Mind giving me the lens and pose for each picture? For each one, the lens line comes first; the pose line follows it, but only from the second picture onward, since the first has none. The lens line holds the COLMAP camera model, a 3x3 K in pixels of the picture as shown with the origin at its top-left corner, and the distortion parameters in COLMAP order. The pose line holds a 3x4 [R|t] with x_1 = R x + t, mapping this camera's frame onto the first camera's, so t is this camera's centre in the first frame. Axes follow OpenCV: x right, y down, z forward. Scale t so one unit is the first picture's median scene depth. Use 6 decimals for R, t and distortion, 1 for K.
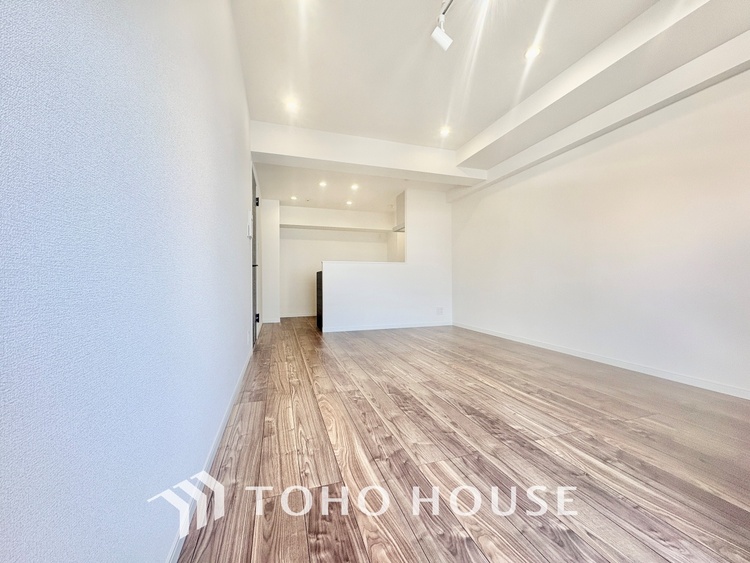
lens RADIAL K [[299.1, 0, 374.8], [0, 299.1, 283.3], [0, 0, 1]] dist [0.002366, -0.000094]
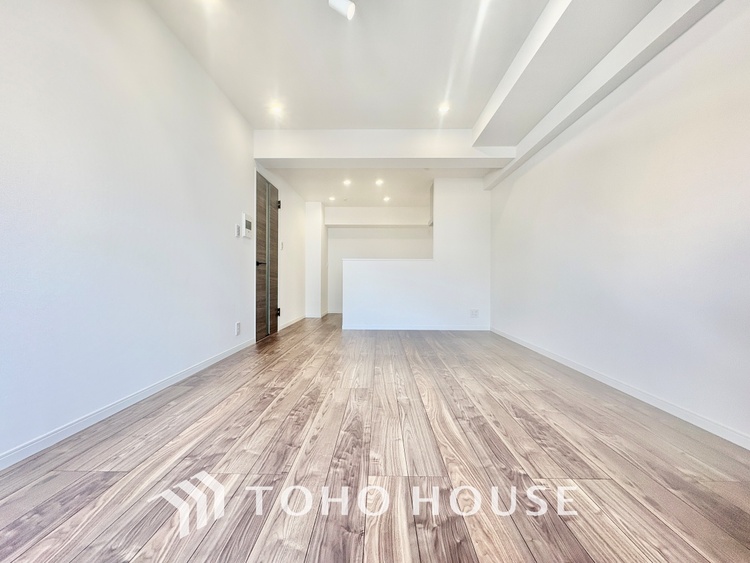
lens RADIAL K [[299.1, 0, 375.9], [0, 299.1, 282.7], [0, 0, 1]] dist [0.002366, -0.000094]
pose [[0.944618, 0.011421, -0.327973, 0.499533], [-0.010865, 0.999935, 0.003527, 0.003906], [0.327991, 0.000231, 0.944681, 0.154888]]
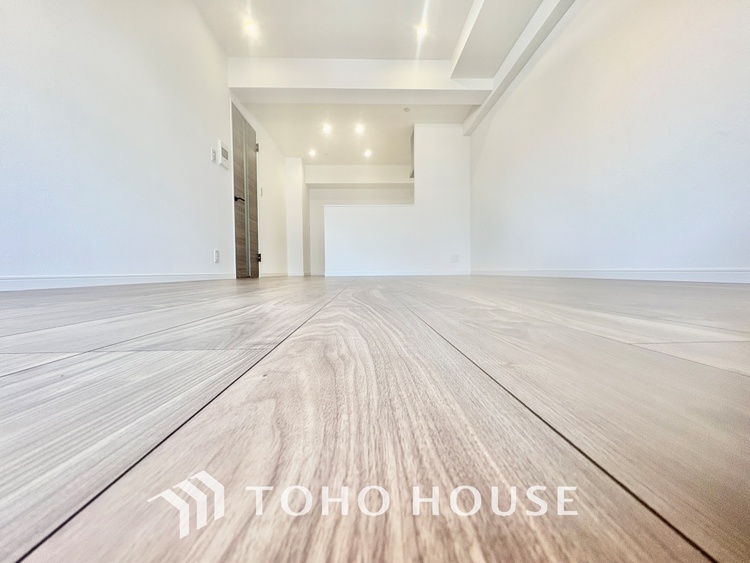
lens RADIAL K [[299.1, 0, 376.3], [0, 299.1, 280.3], [0, 0, 1]] dist [0.002366, -0.000094]
pose [[0.960799, 0.000994, -0.277244, 0.515338], [0.006142, 0.999672, 0.024870, 0.291793], [0.277177, -0.025598, 0.960478, 0.148480]]
